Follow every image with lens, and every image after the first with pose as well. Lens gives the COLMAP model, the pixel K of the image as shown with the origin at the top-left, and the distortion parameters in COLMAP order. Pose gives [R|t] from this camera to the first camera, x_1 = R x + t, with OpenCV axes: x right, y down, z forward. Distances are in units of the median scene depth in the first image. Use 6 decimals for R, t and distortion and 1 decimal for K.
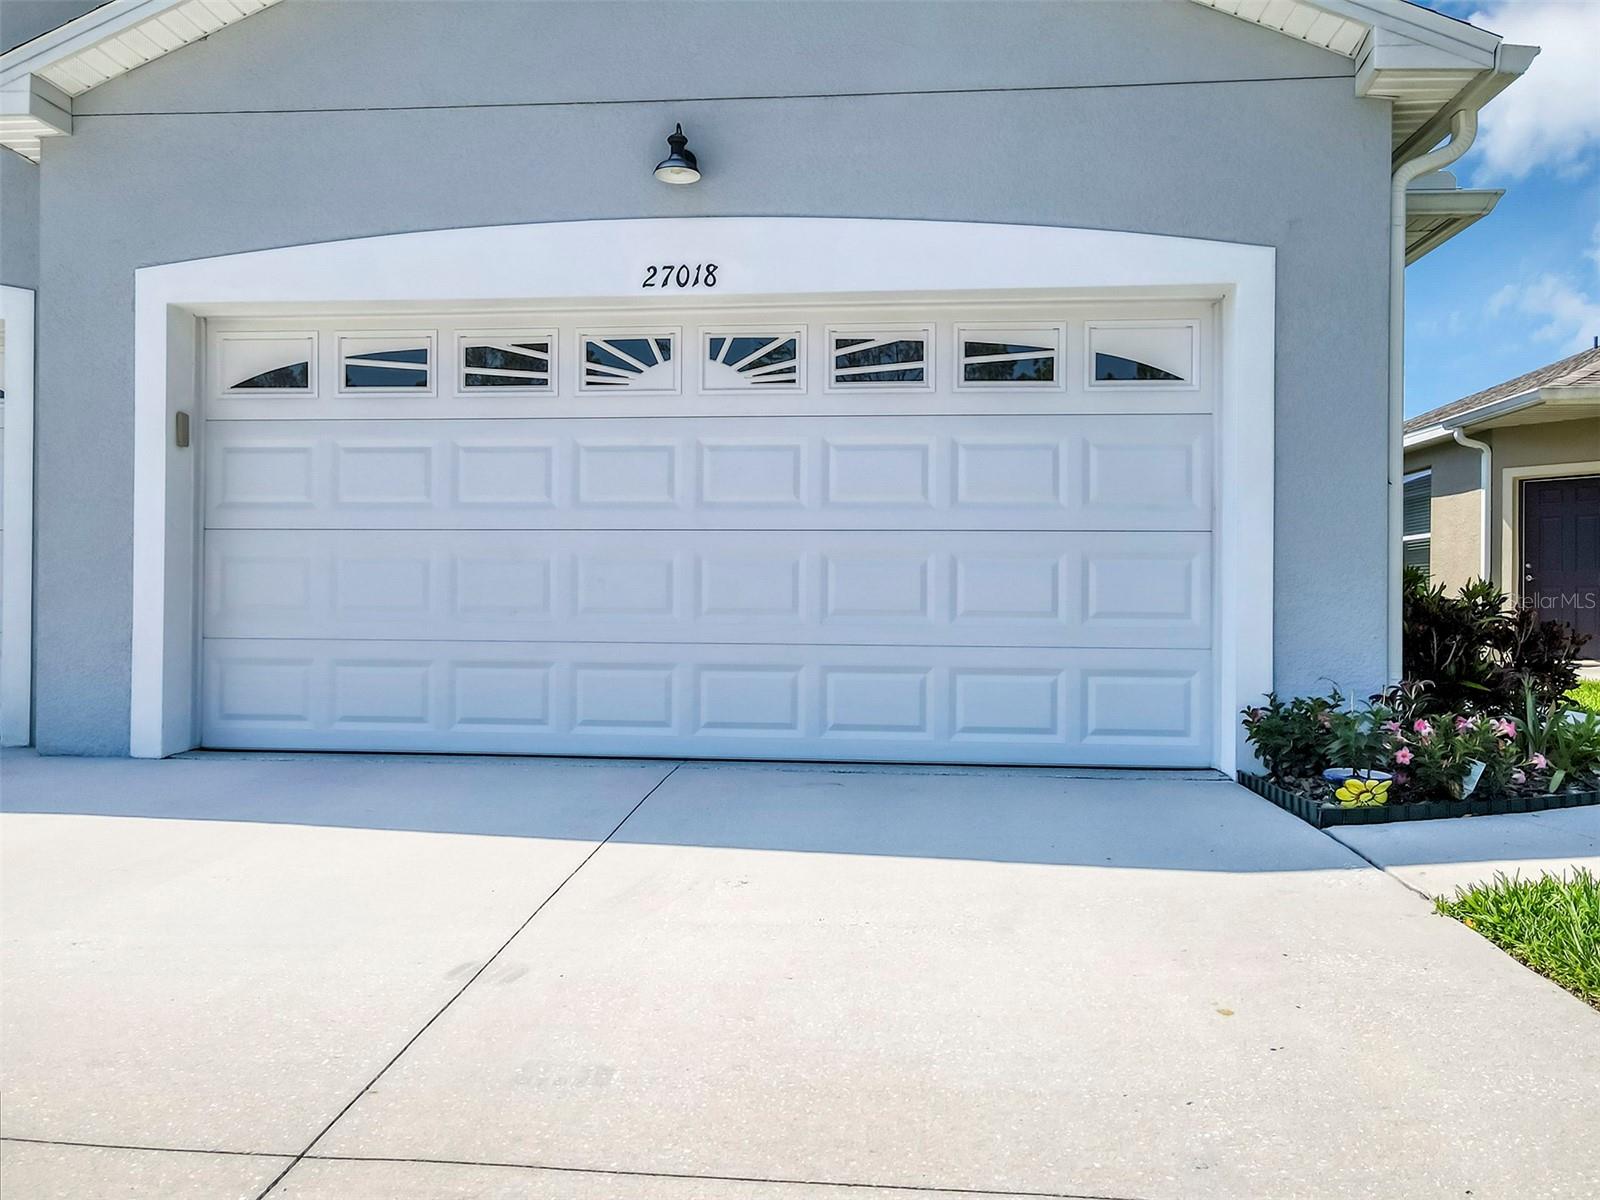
lens RADIAL K [[1122.8, 0, 800.0], [0, 1122.8, 600.0], [0, 0, 1]] dist [-0.000012, -0.000261]
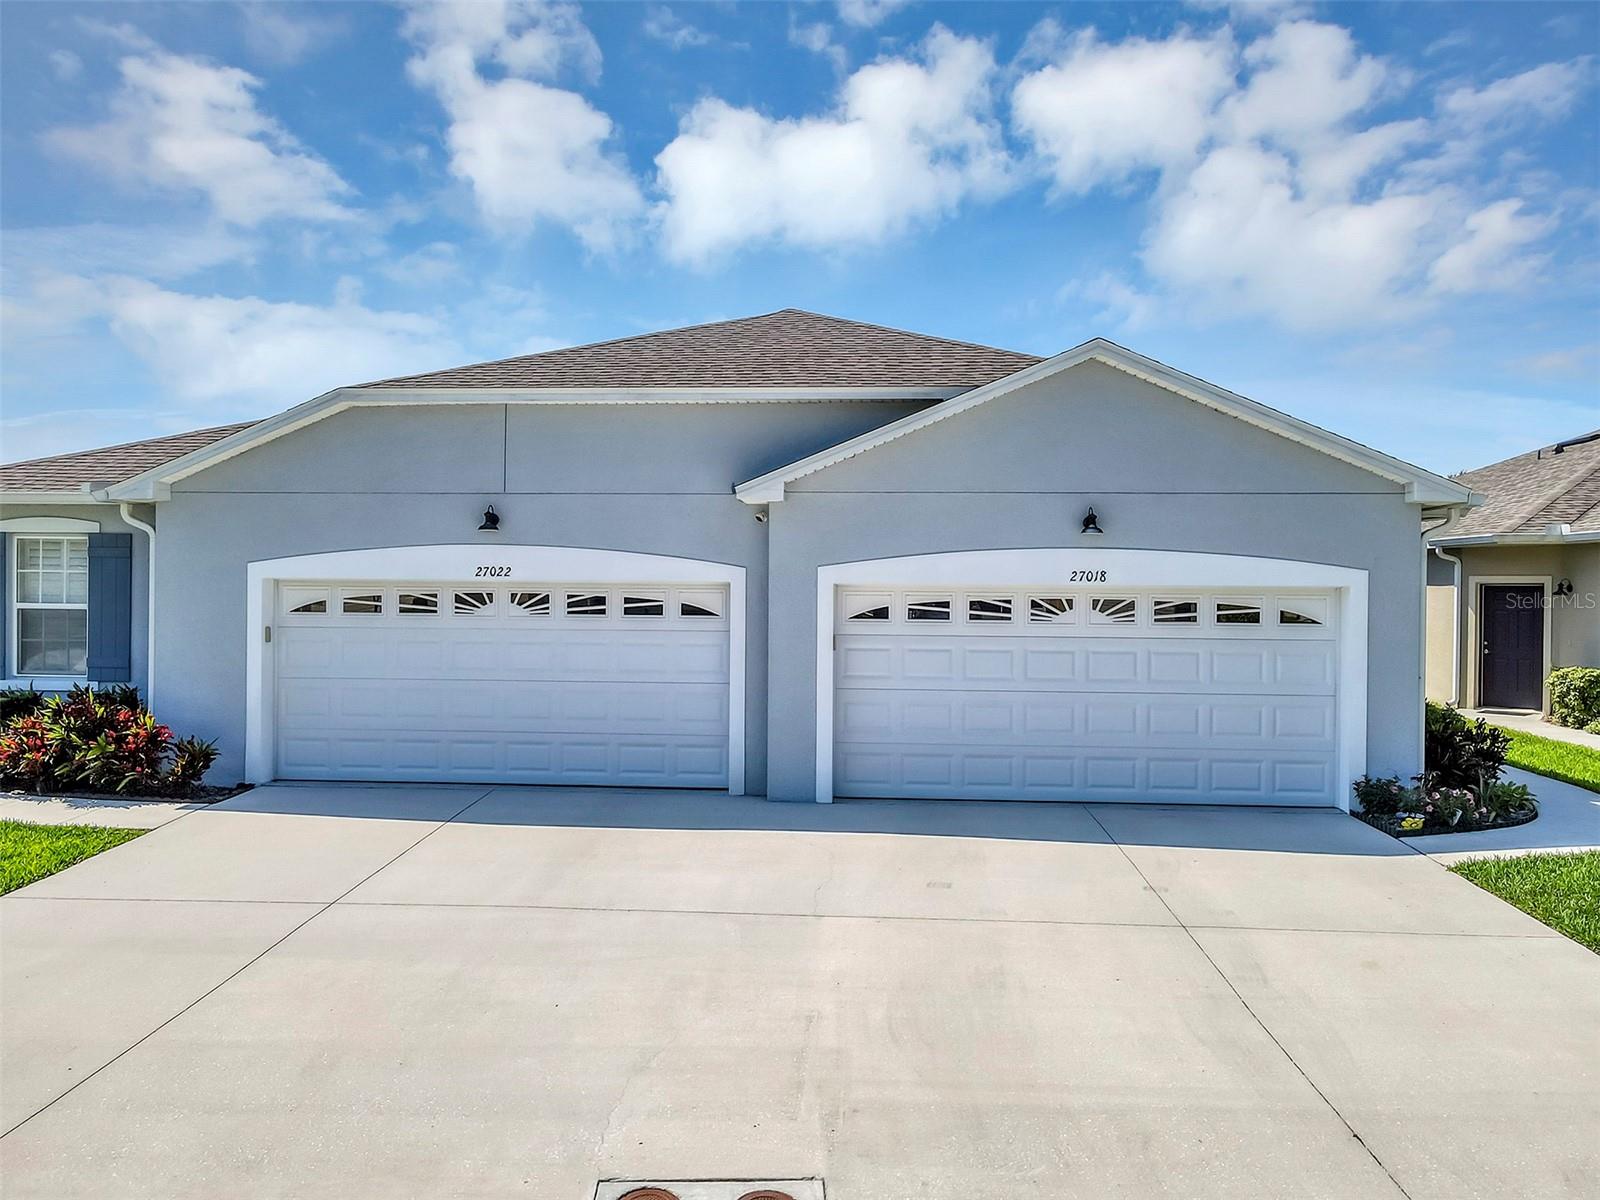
lens RADIAL K [[1124.5, 0, 800.0], [0, 1124.5, 600.0], [0, 0, 1]] dist [0.005599, 0.005440]
pose [[0.999664, 0.001251, 0.025892, -0.706521], [-0.001677, 0.999863, 0.016467, -0.278243], [-0.025867, -0.016505, 0.999529, -1.111719]]
